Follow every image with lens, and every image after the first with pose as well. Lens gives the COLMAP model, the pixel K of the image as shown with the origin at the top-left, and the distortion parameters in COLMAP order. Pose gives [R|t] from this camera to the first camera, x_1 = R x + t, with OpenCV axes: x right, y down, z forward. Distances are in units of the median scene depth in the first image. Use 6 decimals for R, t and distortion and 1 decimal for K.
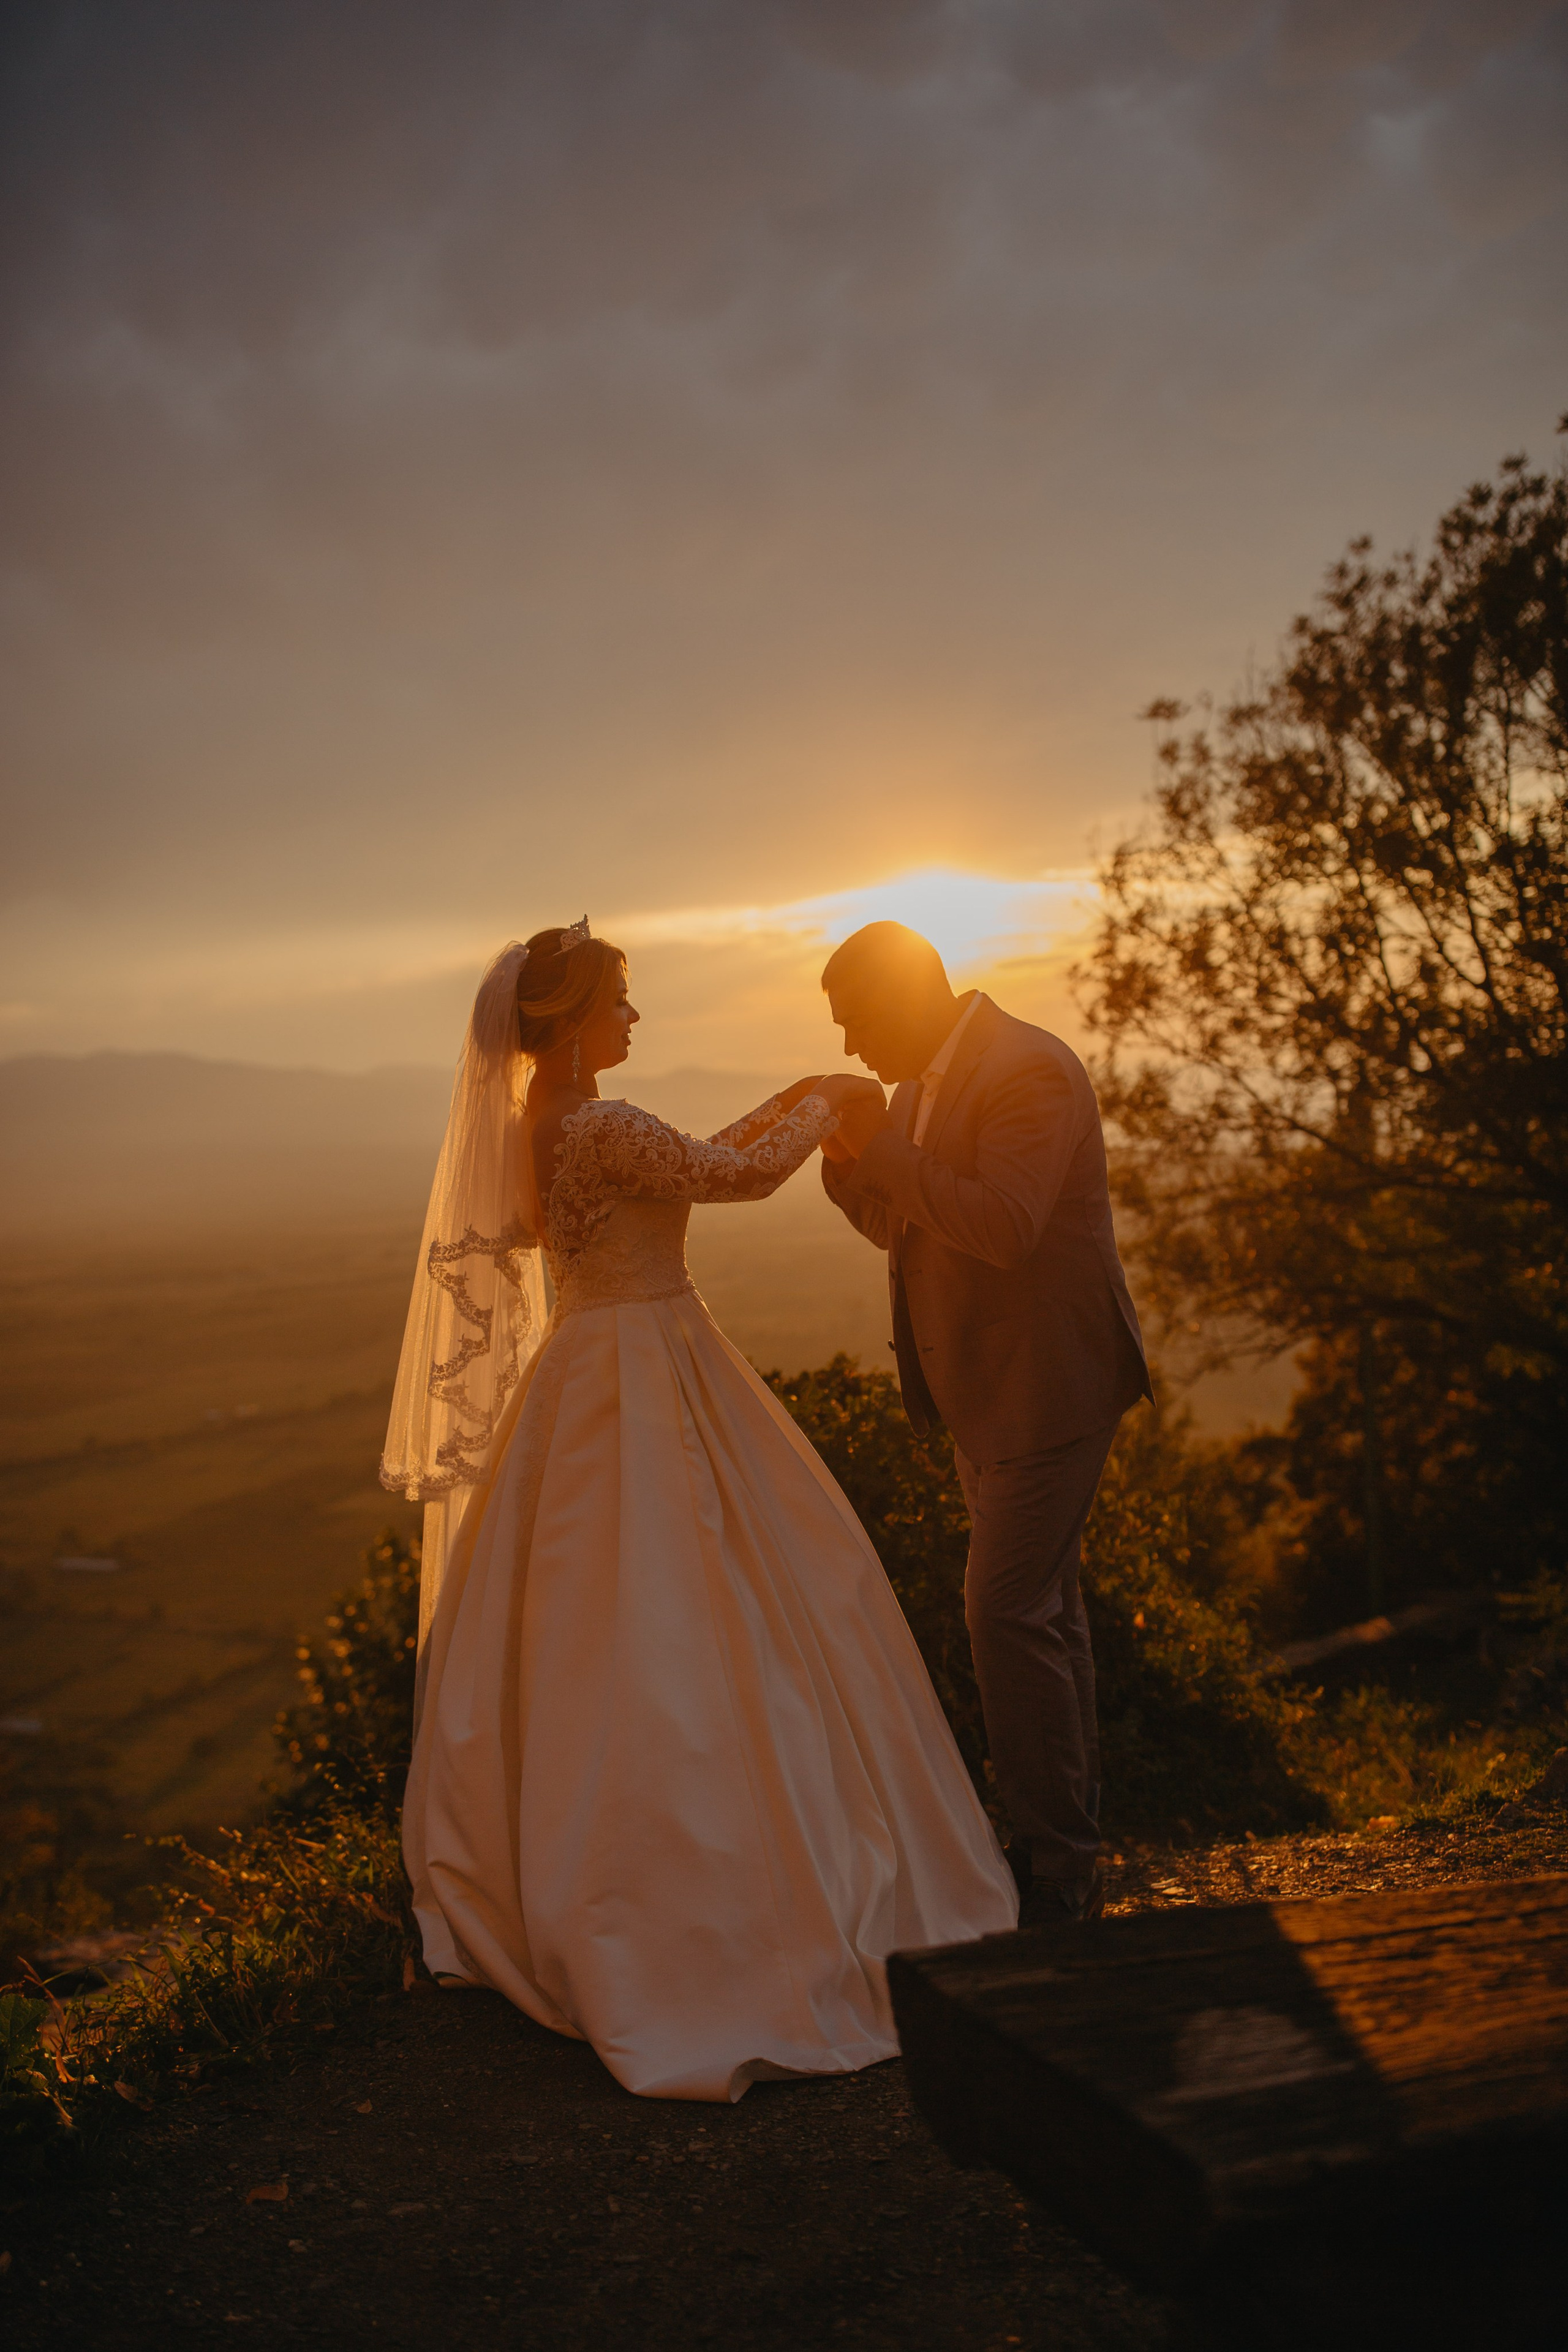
lens RADIAL K [[2303.6, 0, 790.8], [0, 2303.6, 1189.3], [0, 0, 1]] dist [-0.005040, 0.000000]
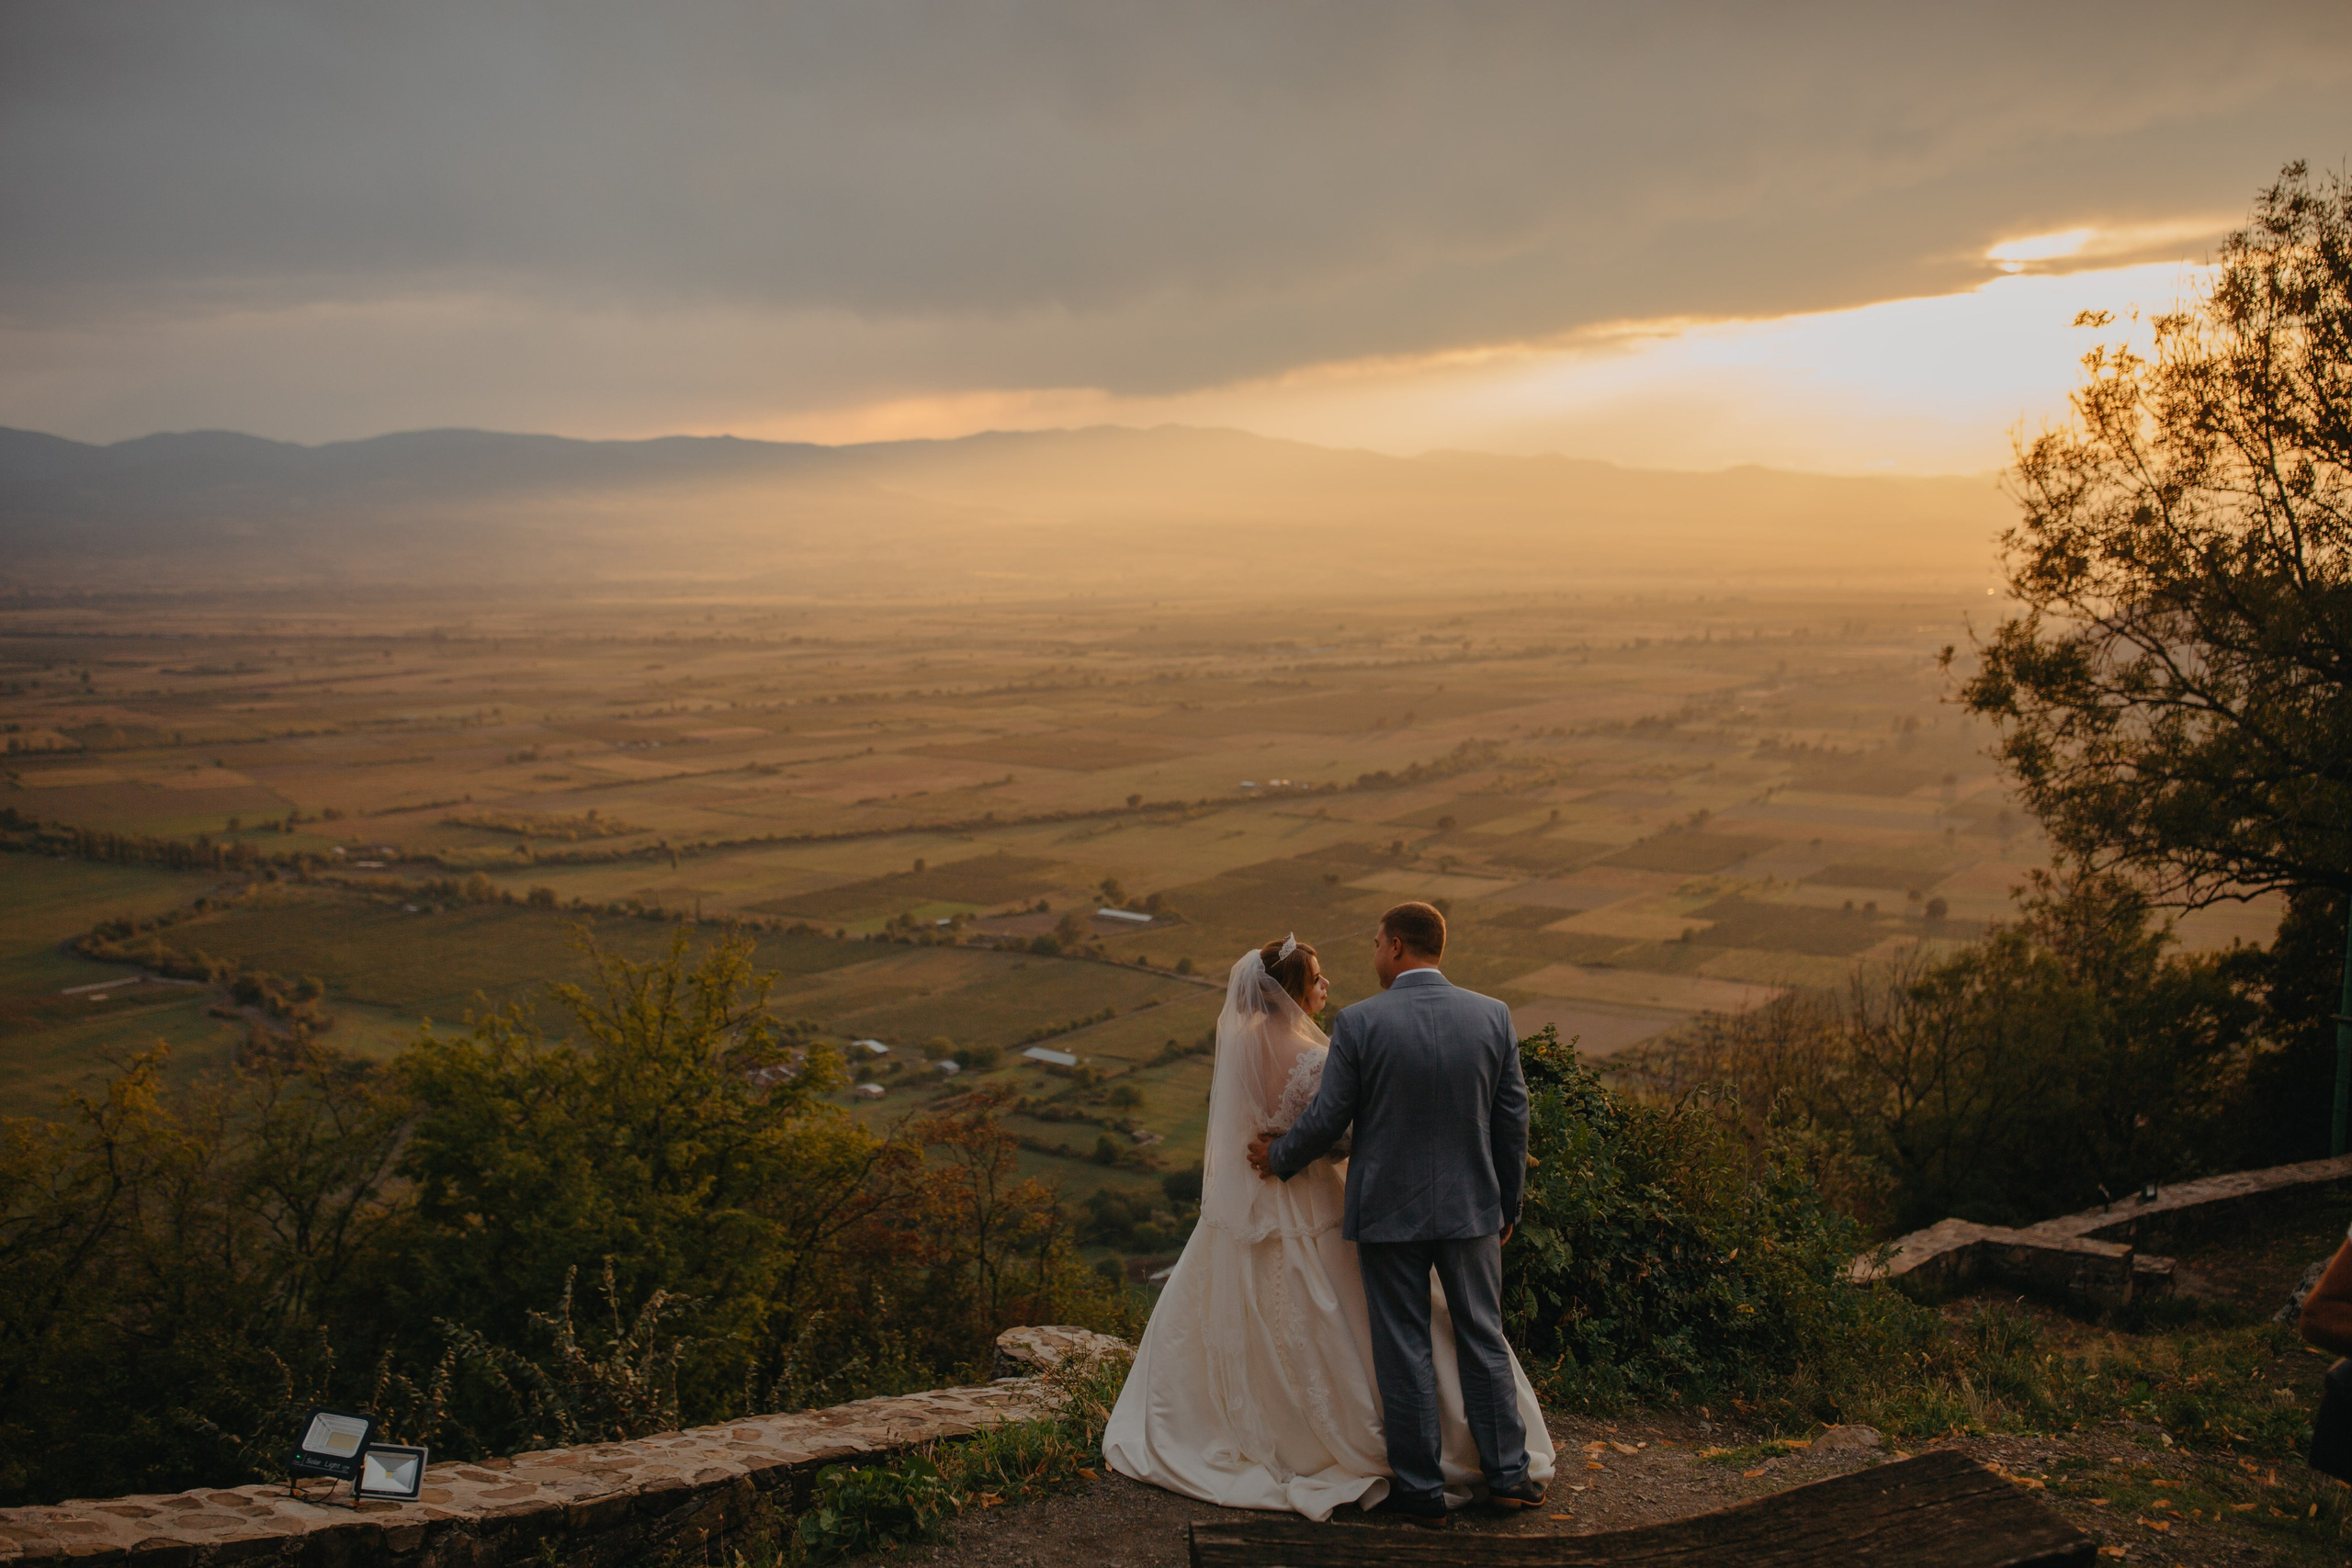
lens RADIAL K [[2303.4, 0, 1159.1], [0, 2303.4, 769.3], [0, 0, 1]] dist [-0.005040, 0.000000]
pose [[0.956317, 0.081988, -0.280599, 0.062079], [-0.058315, 0.994076, 0.091715, -0.069516], [0.286456, -0.071345, 0.955433, -0.132986]]
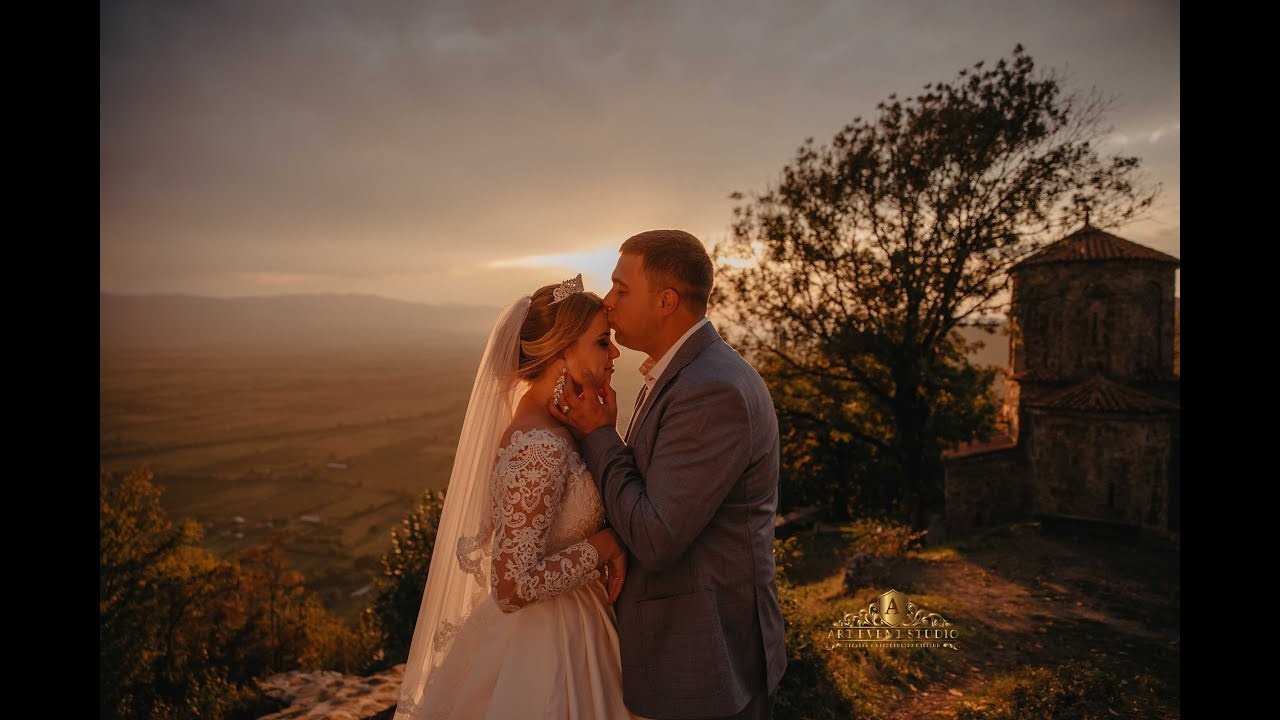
lens RADIAL K [[759.4, 0, 644.0], [0, 759.4, 353.9], [0, 0, 1]] dist [-0.053502, 0.008184]
pose [[0.995095, 0.054103, 0.082814, -0.009545], [-0.054126, 0.998532, -0.001966, -0.013206], [-0.082799, -0.002527, 0.996563, 0.109672]]
